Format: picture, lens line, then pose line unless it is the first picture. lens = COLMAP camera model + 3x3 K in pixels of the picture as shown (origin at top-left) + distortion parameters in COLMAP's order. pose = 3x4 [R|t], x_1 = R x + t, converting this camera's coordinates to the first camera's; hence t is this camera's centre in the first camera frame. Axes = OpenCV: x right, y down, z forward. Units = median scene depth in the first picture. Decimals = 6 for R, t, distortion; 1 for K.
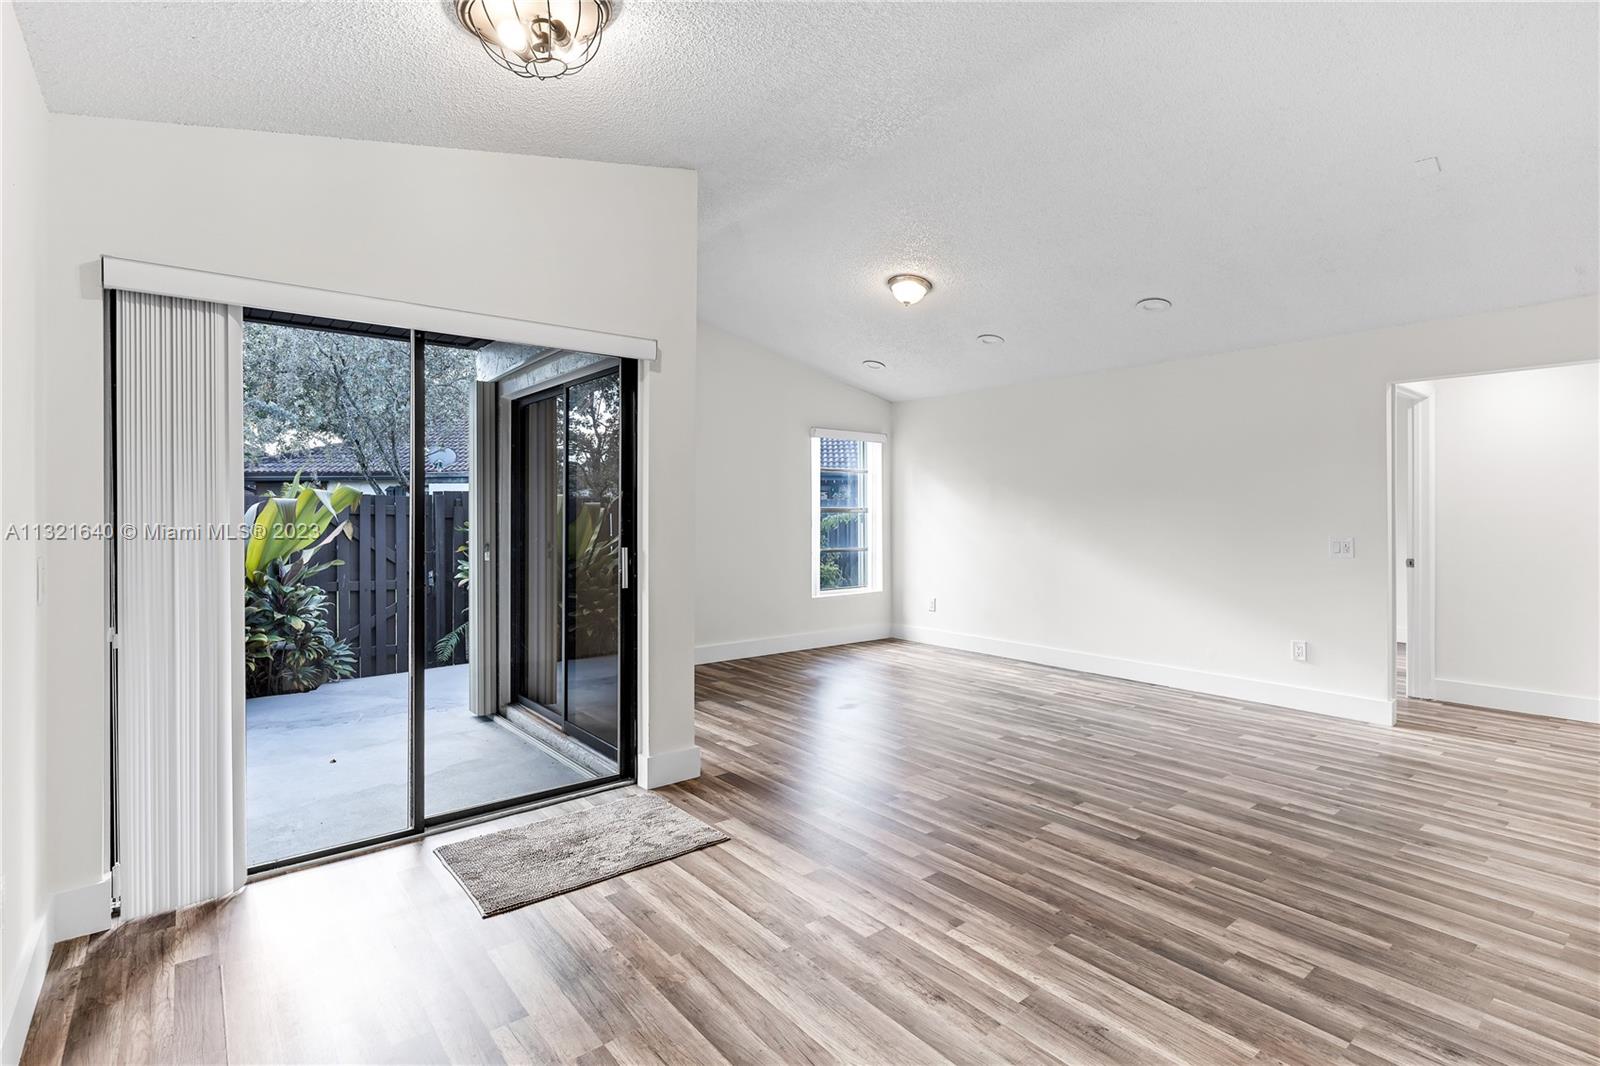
lens RADIAL K [[773.2, 0, 785.2], [0, 773.2, 516.8], [0, 0, 1]] dist [0.001346, -0.001190]
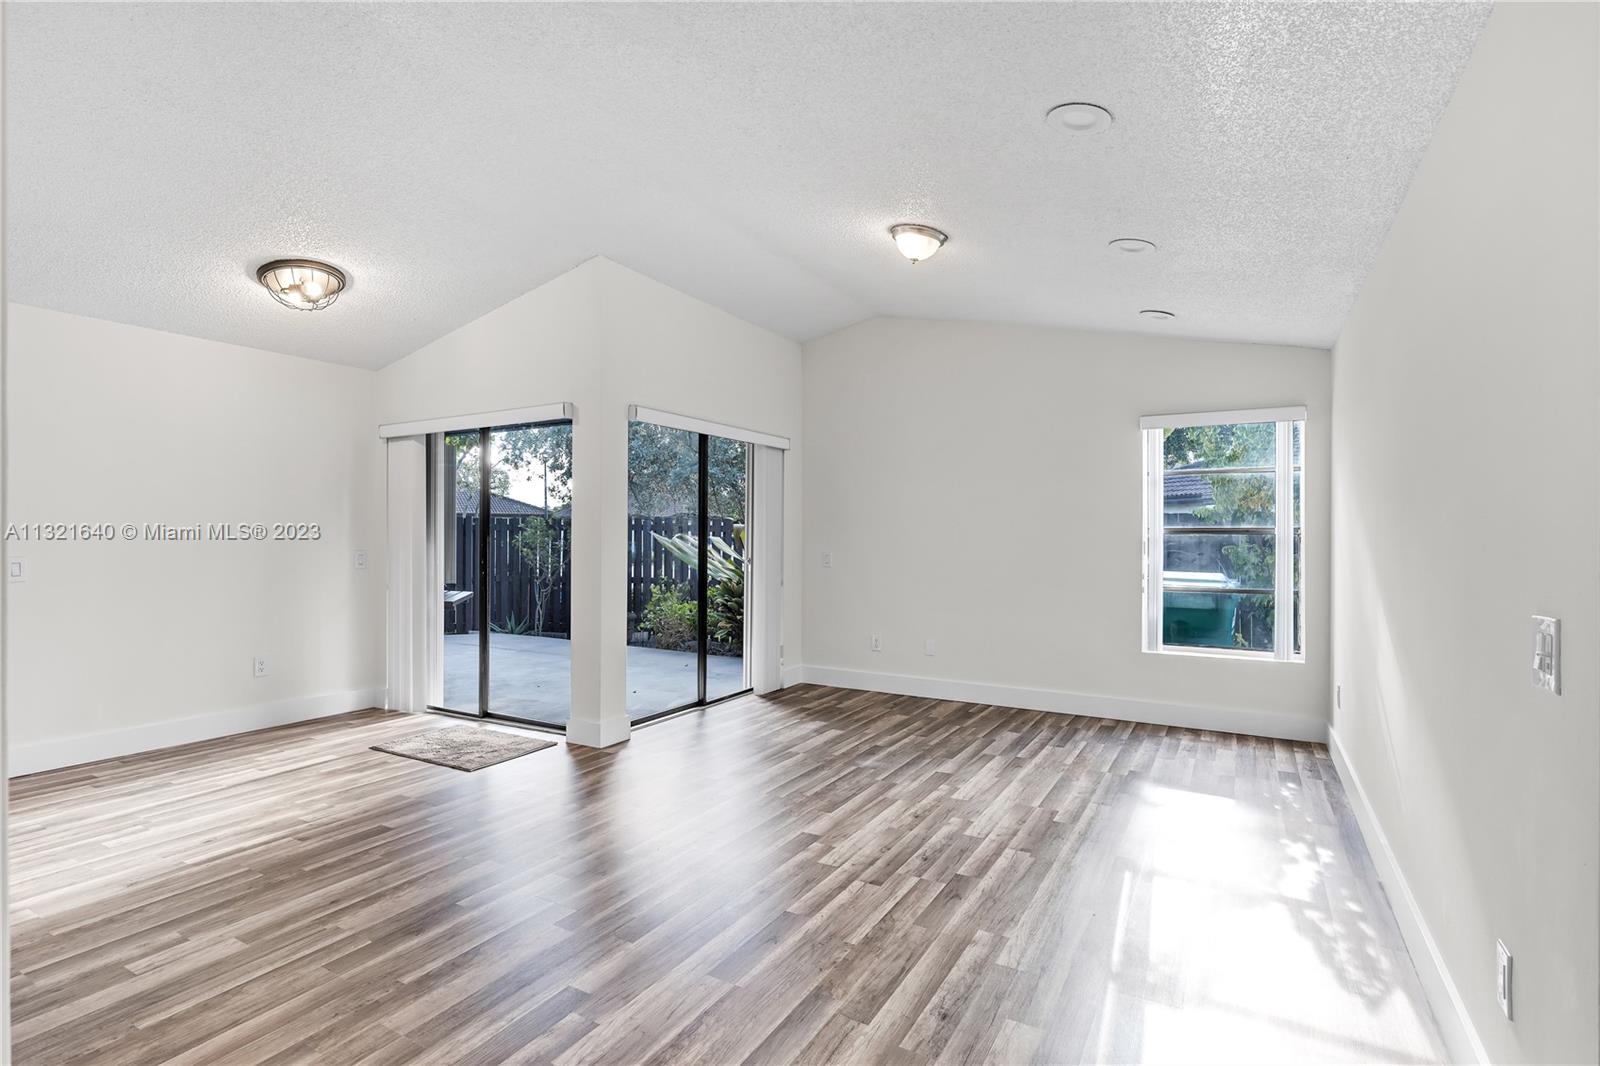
lens RADIAL K [[773.2, 0, 794.7], [0, 773.2, 547.8], [0, 0, 1]] dist [0.001346, -0.001190]
pose [[0.363623, 0.016196, -0.931405, 0.988125], [-0.007304, 0.999868, 0.014535, -0.001542], [0.931517, 0.001518, 0.363693, 0.730842]]
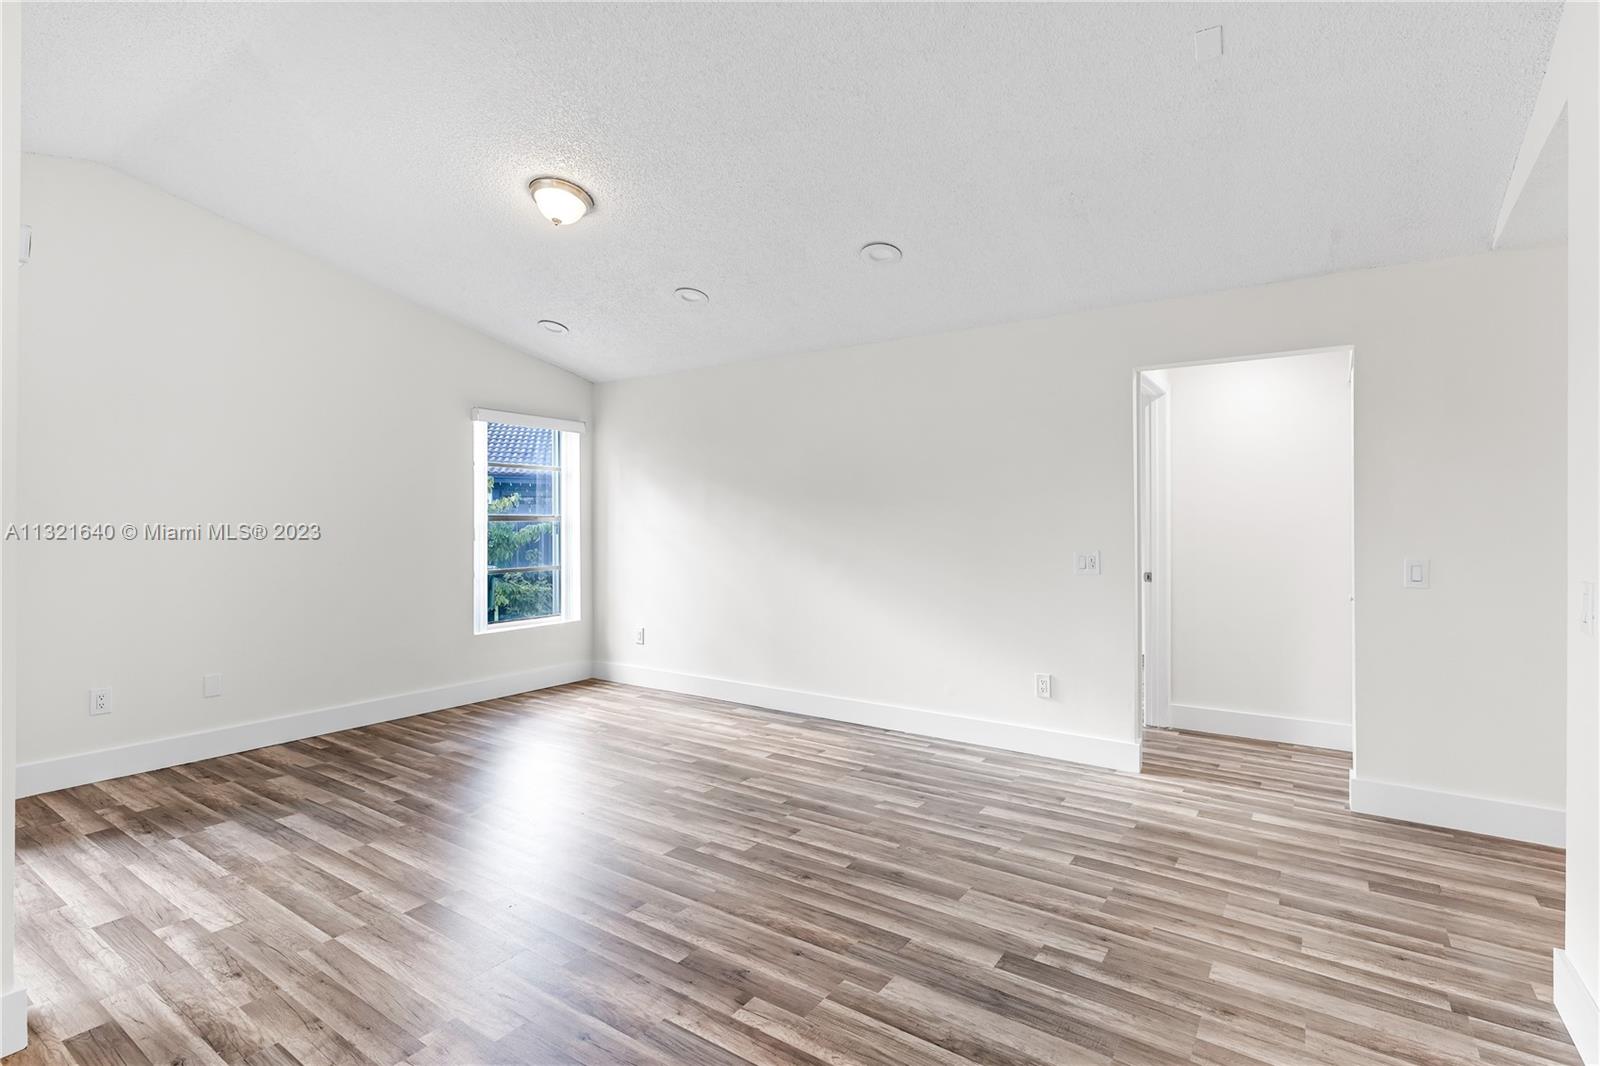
lens RADIAL K [[773.2, 0, 799.9], [0, 773.2, 524.7], [0, 0, 1]] dist [0.001346, -0.001190]
pose [[0.955111, -0.001196, 0.296247, 0.191790], [0.001480, 0.999999, -0.000732, -0.001567], [-0.296246, 0.001138, 0.955111, 0.323406]]
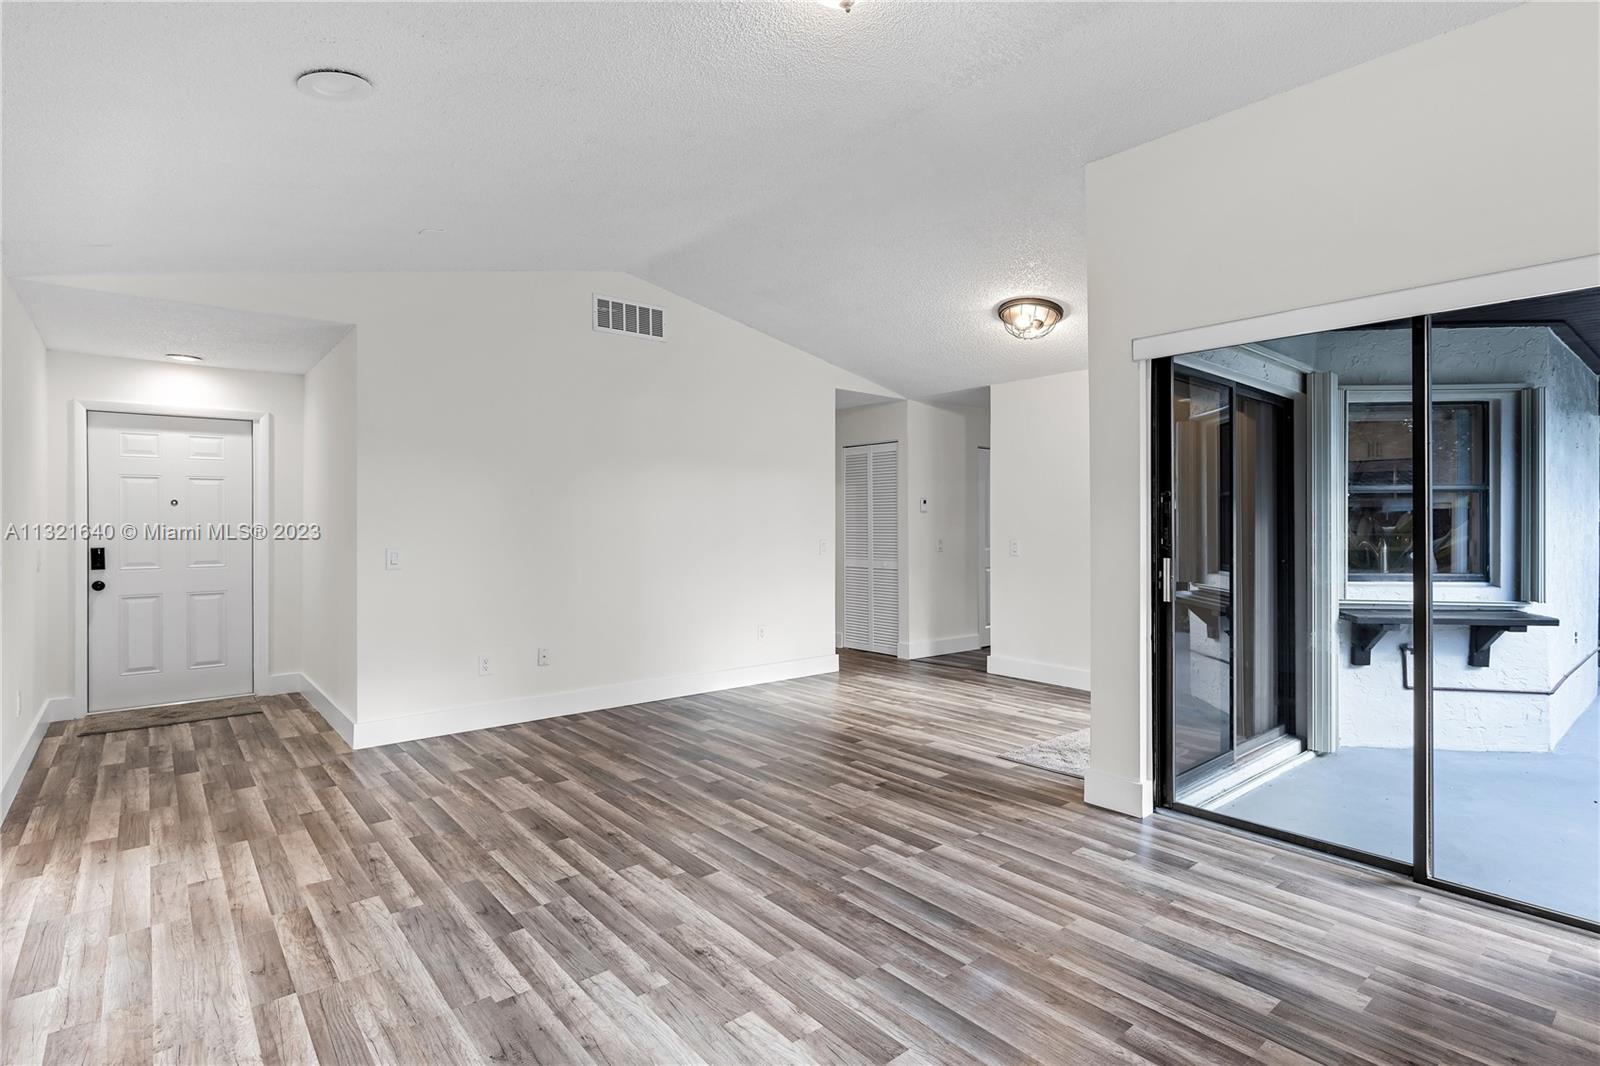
lens RADIAL K [[773.2, 0, 800.0], [0, 773.2, 519.5], [0, 0, 1]] dist [0.001346, -0.001190]
pose [[-0.999449, -0.000864, -0.033184, 0.232851], [-0.000773, 0.999996, -0.002765, -0.004680], [0.033186, -0.002738, -0.999445, 1.678915]]
